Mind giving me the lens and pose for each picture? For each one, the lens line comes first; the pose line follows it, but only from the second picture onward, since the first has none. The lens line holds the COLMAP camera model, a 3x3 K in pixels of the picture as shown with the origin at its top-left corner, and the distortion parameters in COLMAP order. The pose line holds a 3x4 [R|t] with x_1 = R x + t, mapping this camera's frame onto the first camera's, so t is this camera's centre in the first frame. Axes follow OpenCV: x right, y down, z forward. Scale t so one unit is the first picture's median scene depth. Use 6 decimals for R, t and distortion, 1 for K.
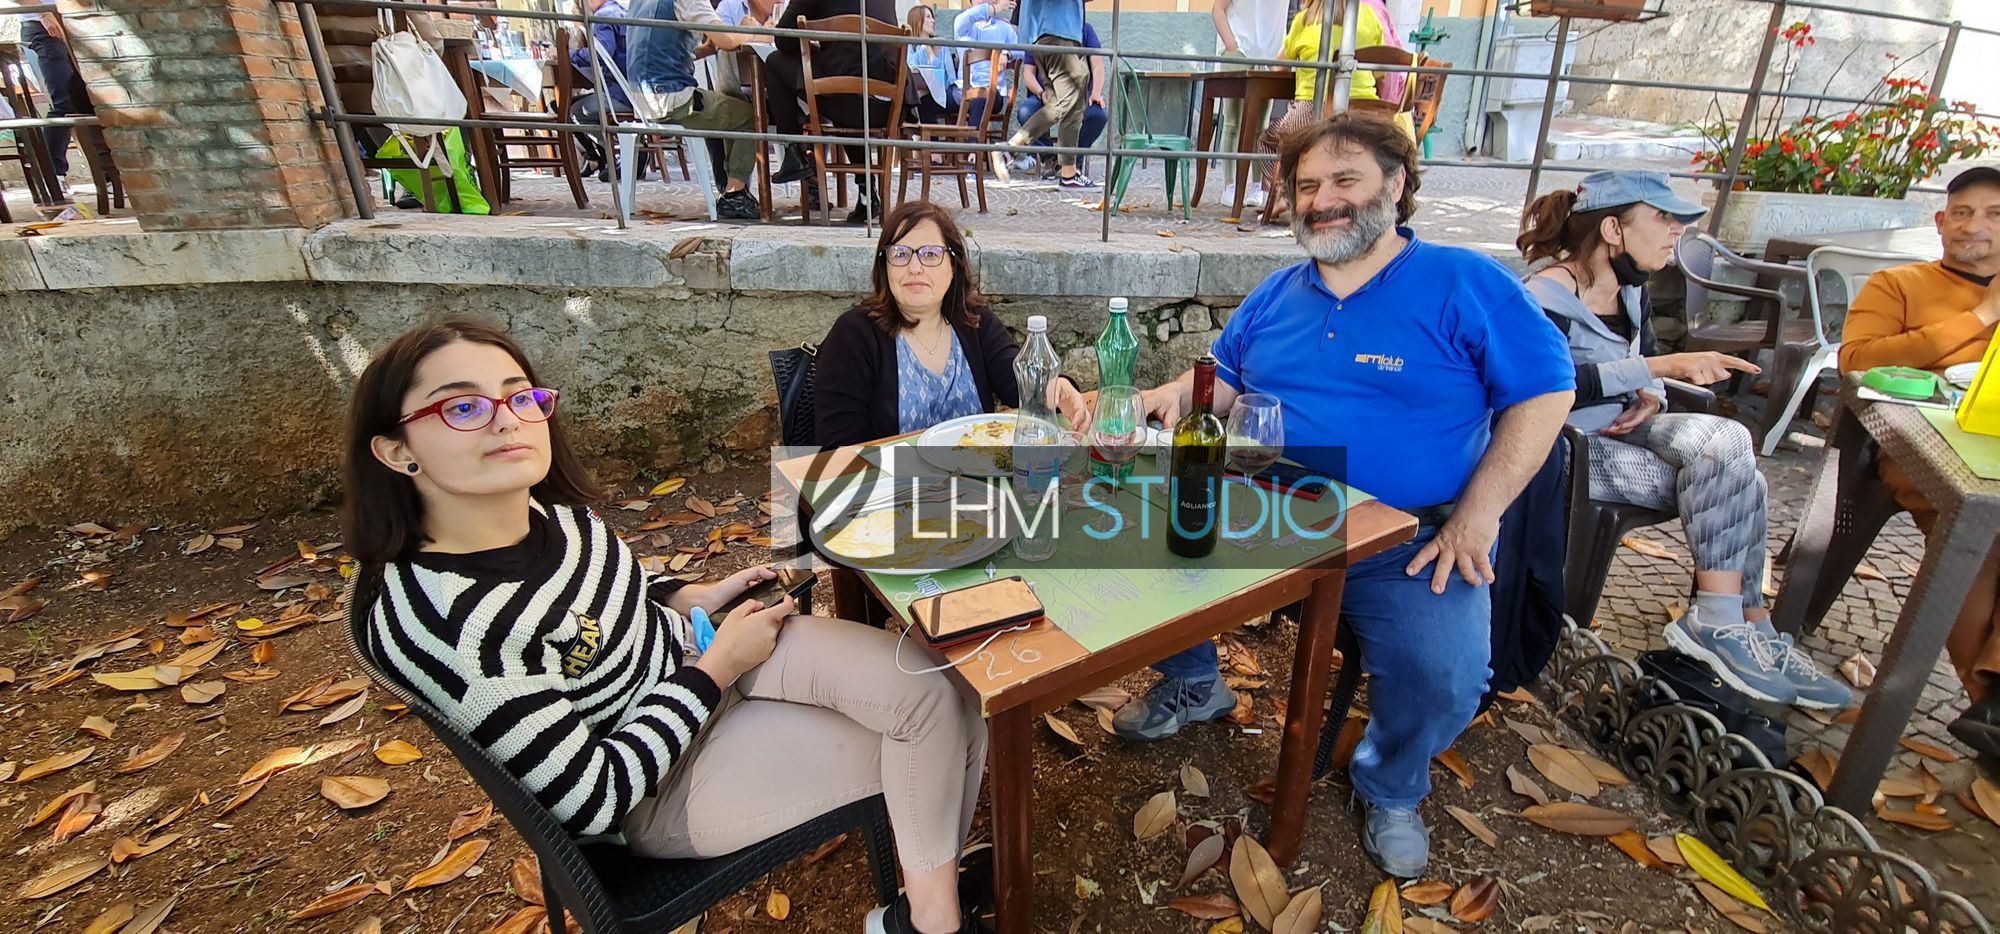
lens RADIAL K [[824.4, 0, 1002.6], [0, 824.4, 463.3], [0, 0, 1]] dist [-0.002614, 0.000094]
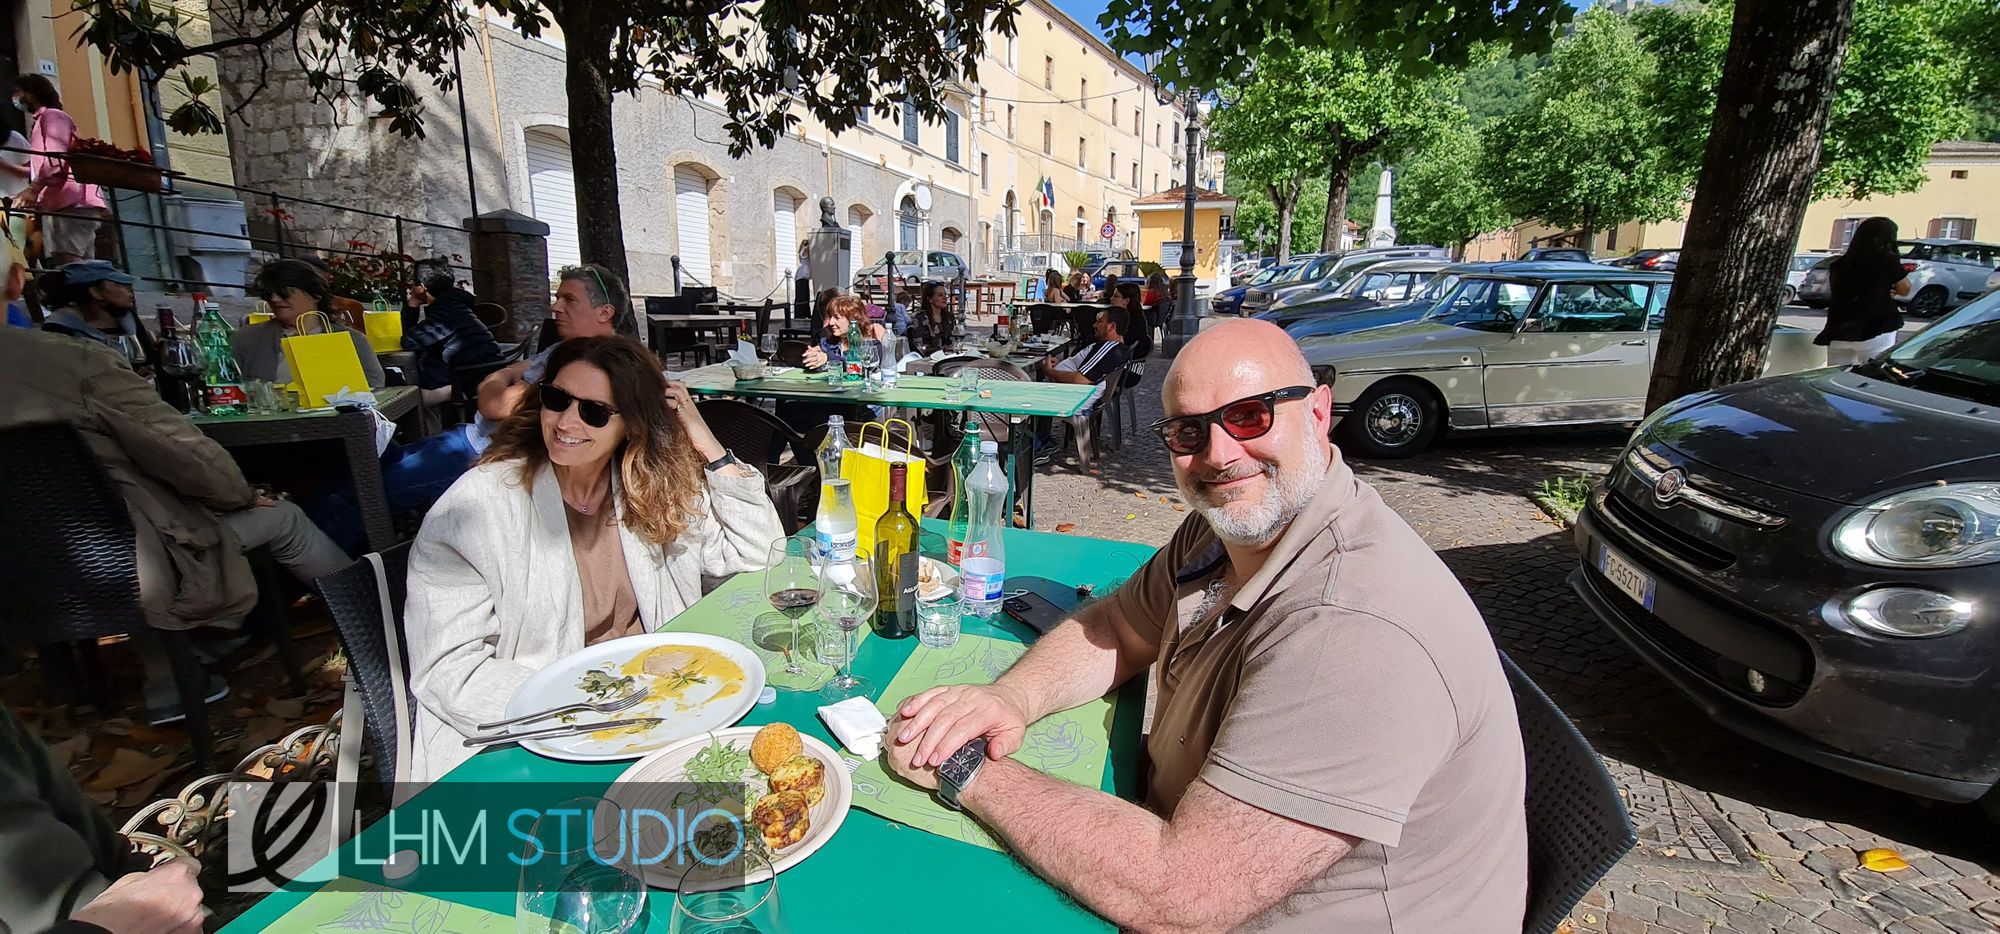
lens RADIAL K [[824.4, 0, 1000.2], [0, 824.4, 456.6], [0, 0, 1]] dist [-0.002614, 0.000094]
pose [[0.379268, -0.142408, 0.914263, -0.217521], [0.318110, 0.947924, 0.015688, 0.553635], [-0.868885, 0.284886, 0.404818, -1.149578]]
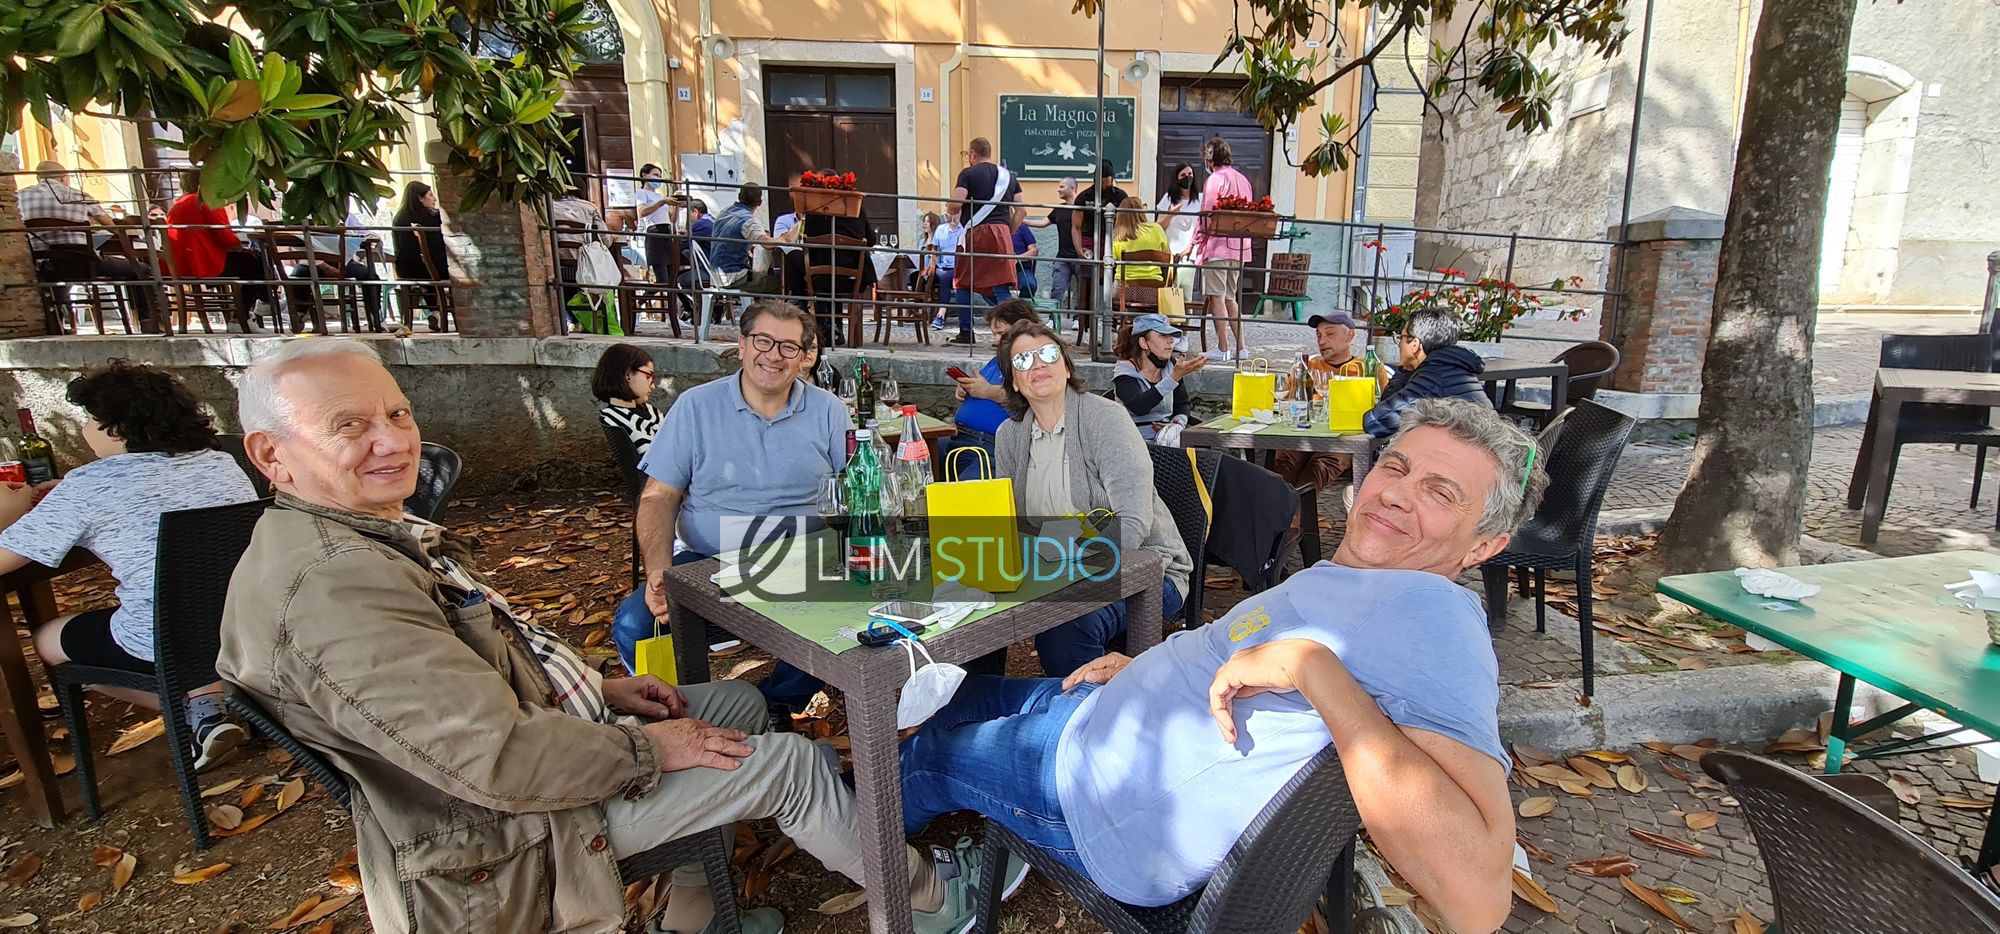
lens RADIAL K [[824.4, 0, 996.7], [0, 824.4, 458.9], [0, 0, 1]] dist [-0.002614, 0.000094]
pose [[0.996165, 0.027656, -0.083007, 0.389284], [-0.042794, 0.981514, -0.186546, 0.302015], [0.076313, 0.189383, 0.978933, -0.745035]]
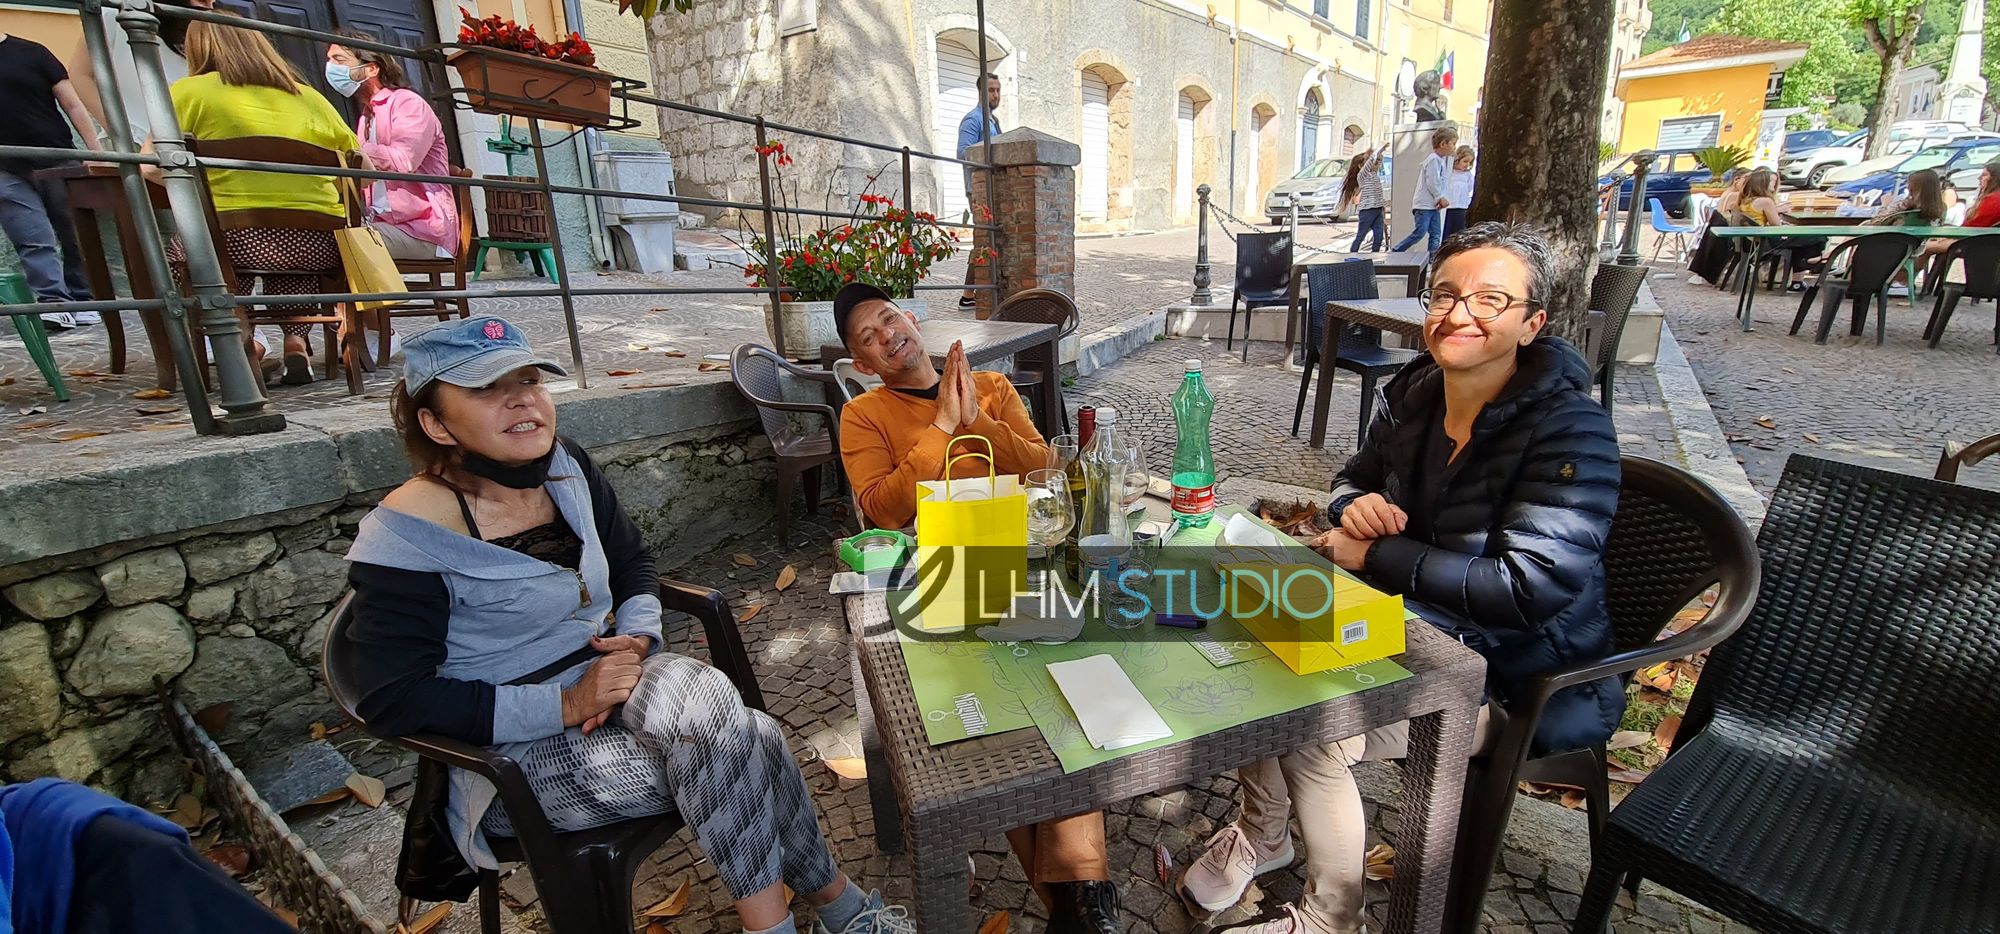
lens RADIAL K [[824.4, 0, 985.6], [0, 824.4, 460.9], [0, 0, 1]] dist [-0.002614, 0.000094]
pose [[0.670436, -0.206191, 0.712742, 0.393420], [0.292790, 0.956176, 0.001204, -0.098758], [-0.681755, 0.207877, 0.701425, 0.220870]]
